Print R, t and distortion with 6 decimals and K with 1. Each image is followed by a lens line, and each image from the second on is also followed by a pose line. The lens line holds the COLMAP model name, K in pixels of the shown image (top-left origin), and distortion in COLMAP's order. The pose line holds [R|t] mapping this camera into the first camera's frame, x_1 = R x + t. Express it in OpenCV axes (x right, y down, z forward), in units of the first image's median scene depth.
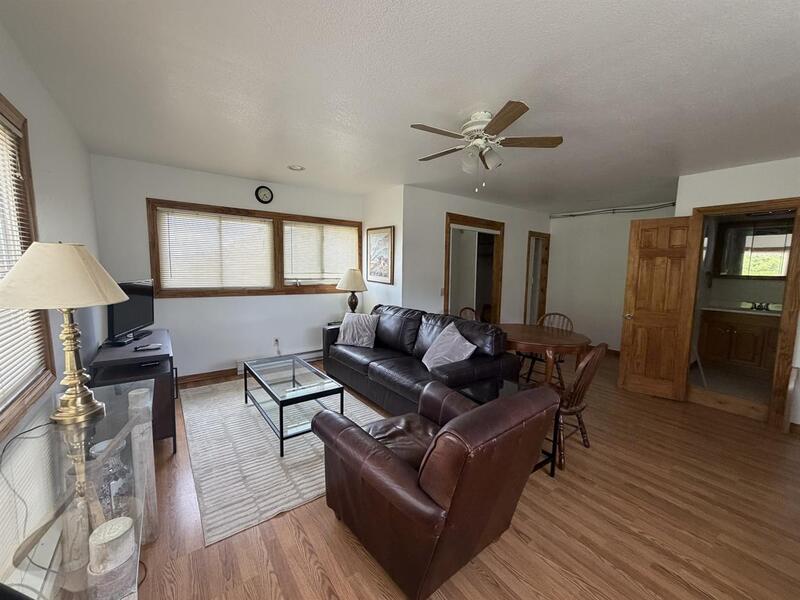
lens RADIAL K [[317.4, 0, 393.5], [0, 317.4, 300.8], [0, 0, 1]] dist [-0.001199, -0.000356]
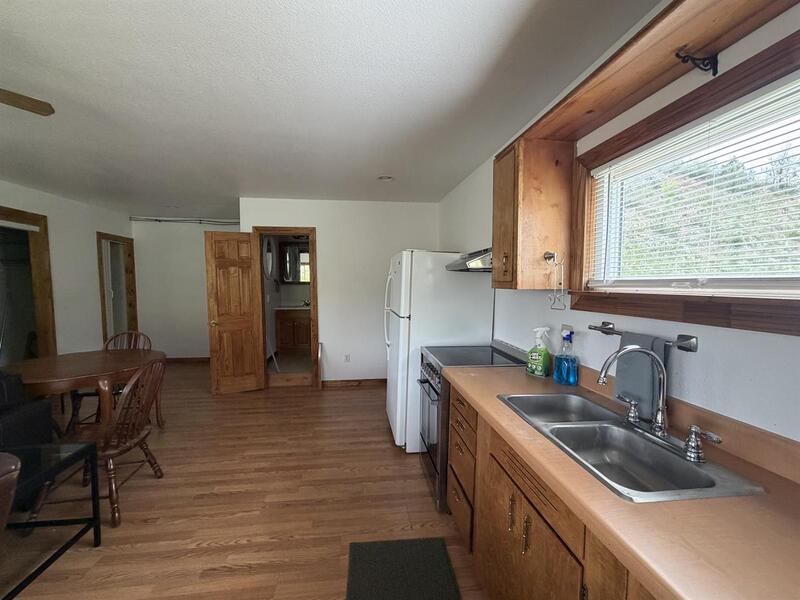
lens RADIAL K [[317.4, 0, 397.5], [0, 317.4, 298.9], [0, 0, 1]] dist [-0.001199, -0.000356]
pose [[0.479443, -0.067721, 0.874956, 0.135067], [0.103124, 0.994458, 0.020462, 0.011136], [-0.871493, 0.080418, 0.483770, -0.034059]]
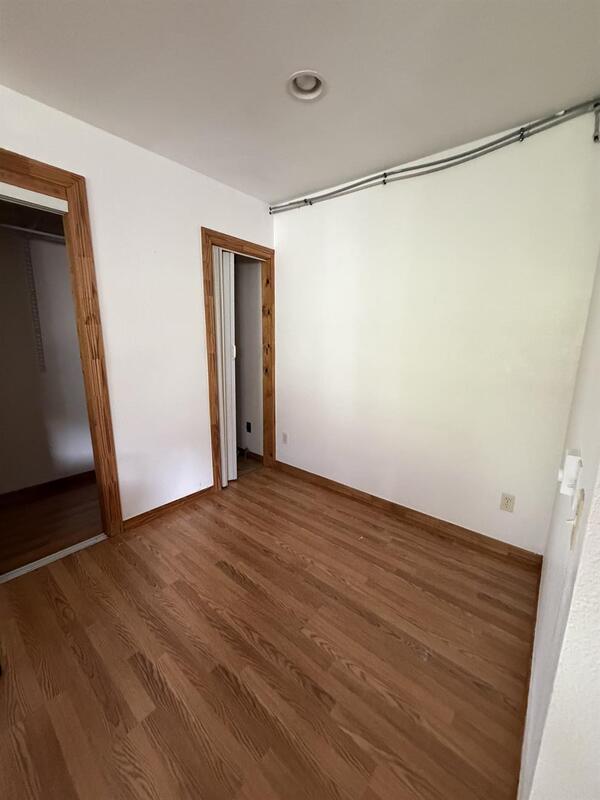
lens RADIAL K [[317.4, 0, 299.9], [0, 317.4, 400.3], [0, 0, 1]] dist [-0.001199, -0.000356]
pose [[0.971697, -0.045818, 0.231743, 0.713895], [0.024924, 0.995419, 0.092301, -0.058655], [-0.234911, -0.083913, 0.968388, 0.902374]]
